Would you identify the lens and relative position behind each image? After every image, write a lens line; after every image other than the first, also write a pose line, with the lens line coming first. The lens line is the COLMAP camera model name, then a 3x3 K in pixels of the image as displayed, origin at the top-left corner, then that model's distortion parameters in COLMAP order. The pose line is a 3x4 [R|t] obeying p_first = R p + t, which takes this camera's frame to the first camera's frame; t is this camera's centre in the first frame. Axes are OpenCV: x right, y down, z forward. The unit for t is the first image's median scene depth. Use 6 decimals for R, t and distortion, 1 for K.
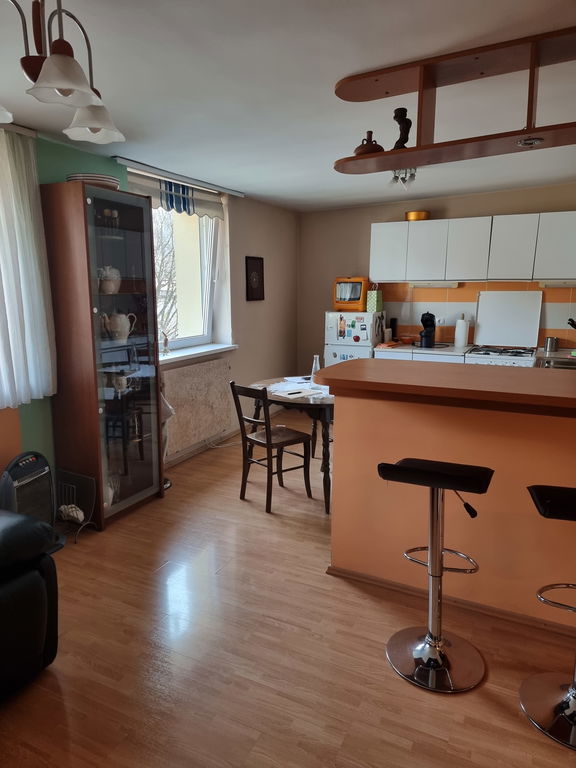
lens RADIAL K [[529.1, 0, 276.4], [0, 529.1, 387.9], [0, 0, 1]] dist [0.094866, -0.082697]
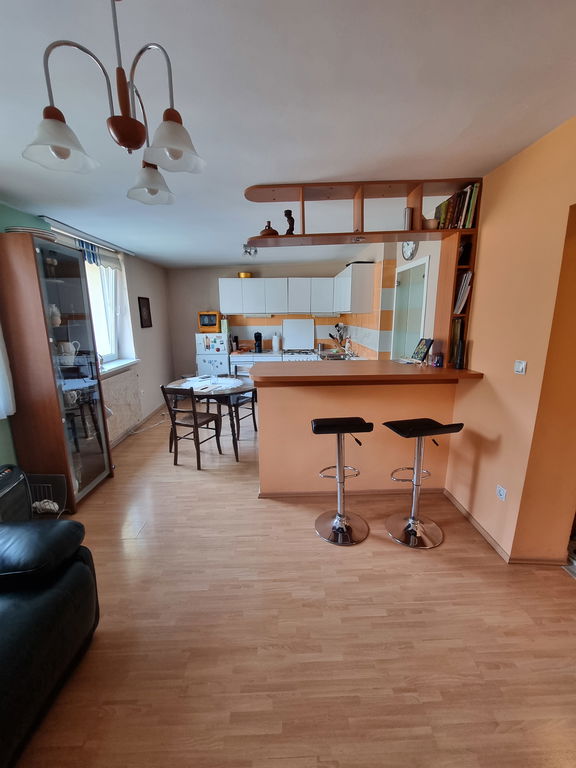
lens RADIAL K [[316.0, 0, 288.0], [0, 316.0, 384.0], [0, 0, 1]] dist [-0.005203, 0.000356]
pose [[0.879811, -0.109674, 0.462498, -0.129011], [0.099285, 0.993956, 0.046831, -0.015789], [-0.464839, 0.004717, 0.885383, 0.069267]]
